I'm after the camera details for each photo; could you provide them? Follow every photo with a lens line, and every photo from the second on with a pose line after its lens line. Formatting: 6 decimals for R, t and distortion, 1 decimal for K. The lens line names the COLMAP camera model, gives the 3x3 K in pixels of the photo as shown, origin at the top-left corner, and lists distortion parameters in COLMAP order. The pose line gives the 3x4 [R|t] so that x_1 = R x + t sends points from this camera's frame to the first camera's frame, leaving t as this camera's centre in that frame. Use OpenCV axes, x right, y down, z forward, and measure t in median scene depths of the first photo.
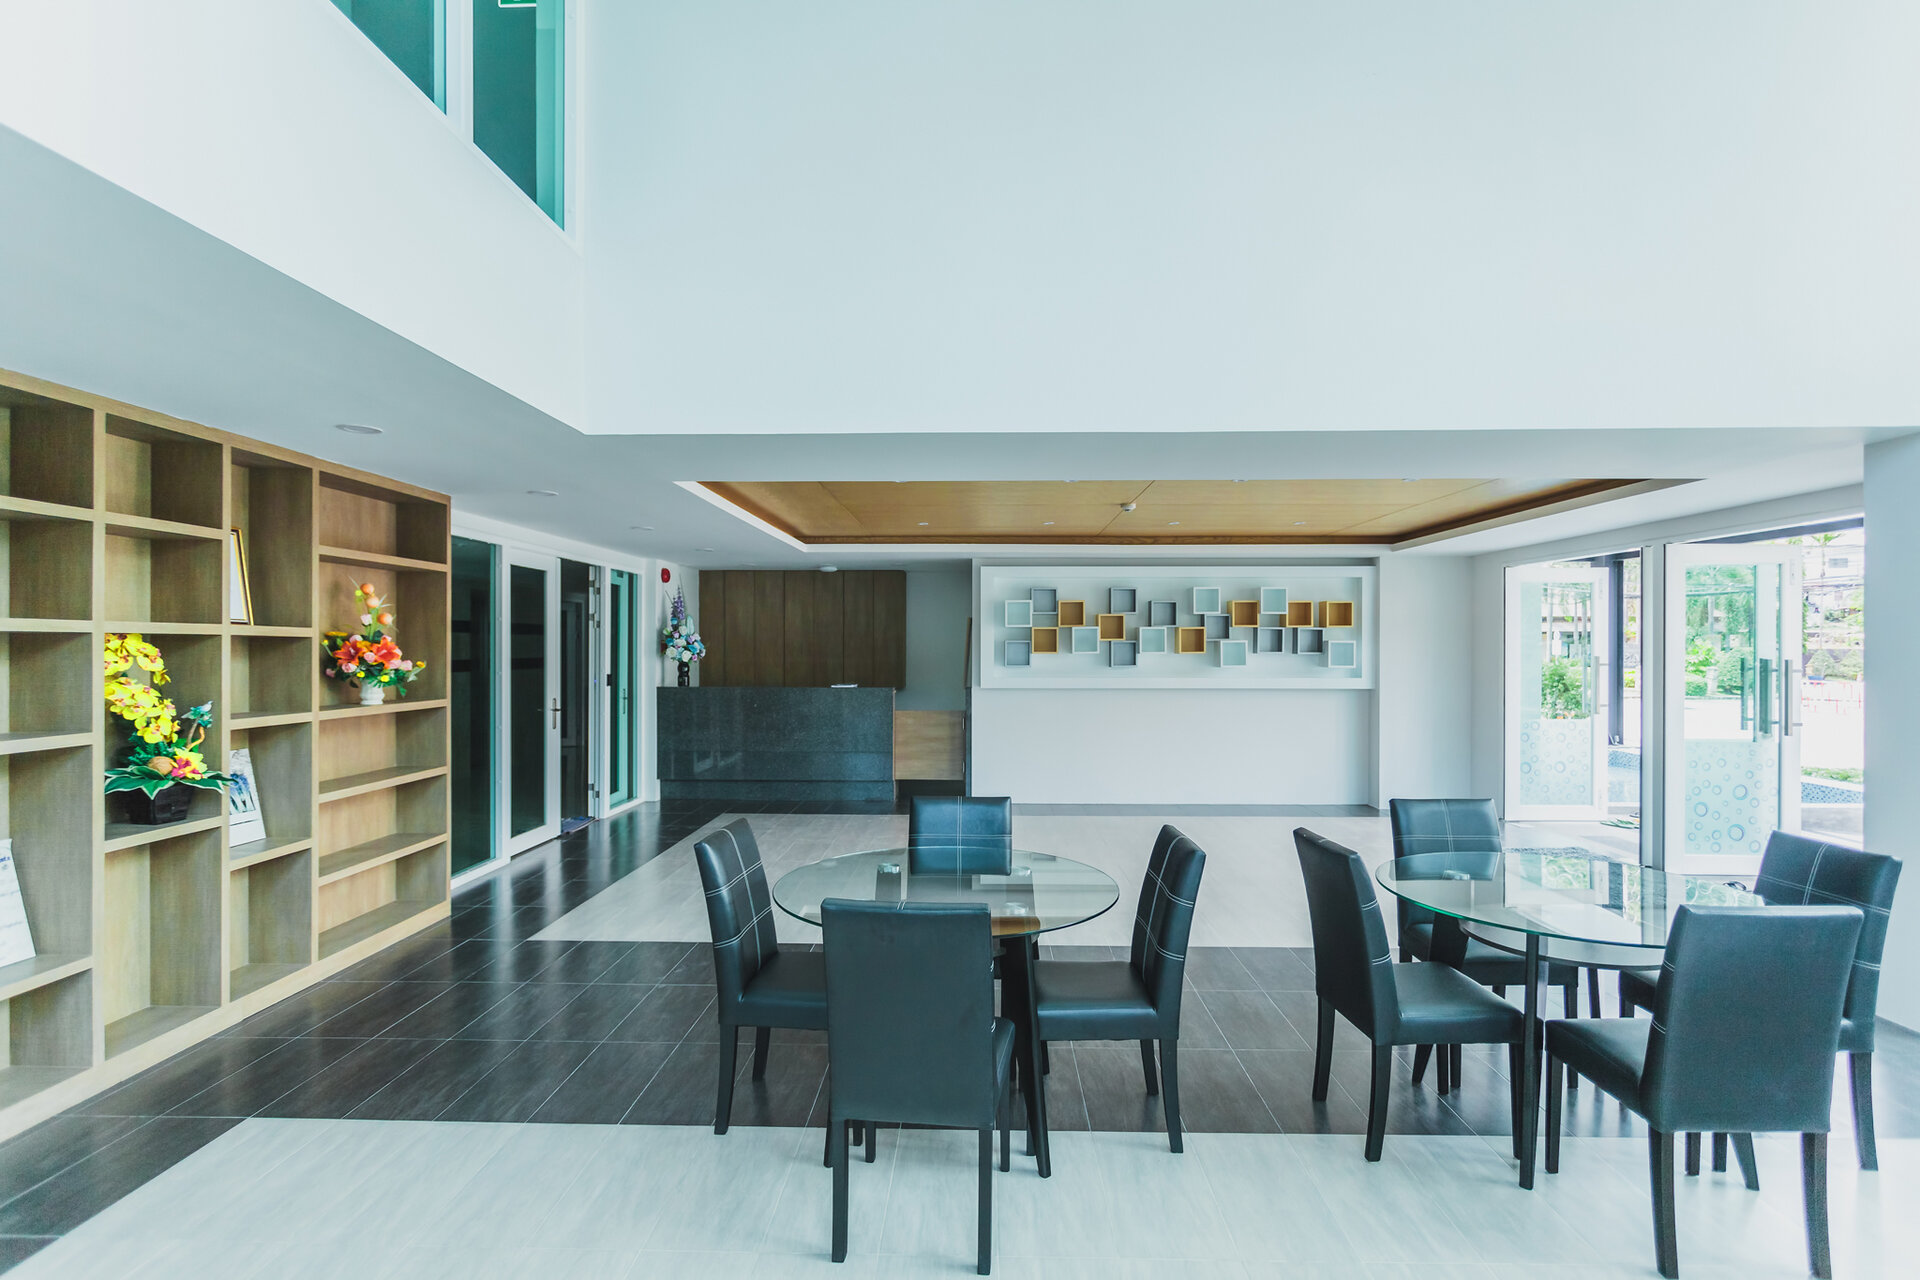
lens RADIAL K [[924.6, 0, 996.3], [0, 924.6, 638.1], [0, 0, 1]] dist [-0.004017, 0.000589]
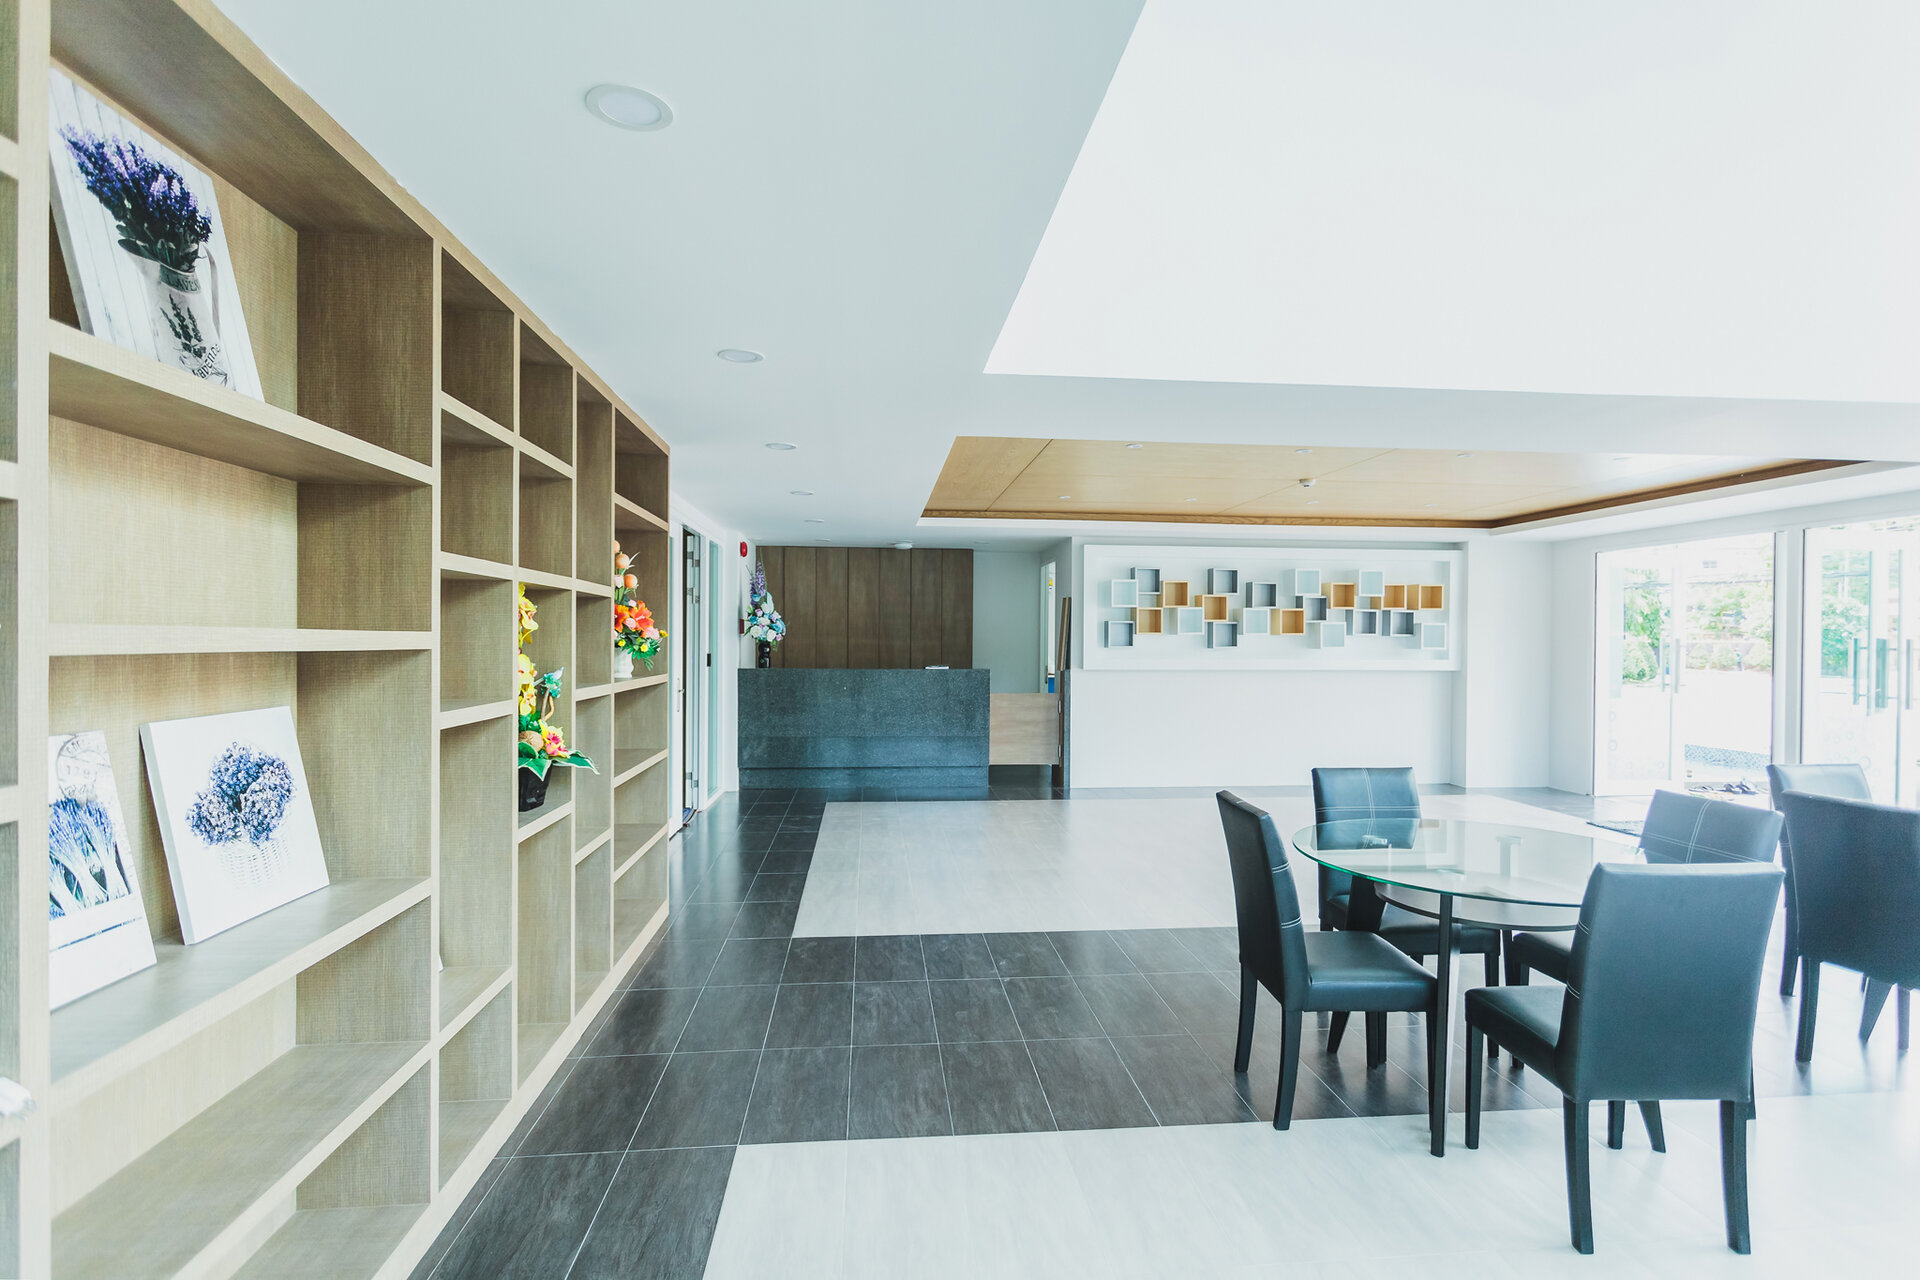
lens RADIAL K [[924.6, 0, 967.1], [0, 924.6, 648.2], [0, 0, 1]] dist [-0.004017, 0.000589]
pose [[0.992550, 0.003136, 0.121798, -0.258517], [-0.005378, 0.999822, 0.018086, 0.014623], [-0.121720, -0.018607, 0.992390, 0.046718]]
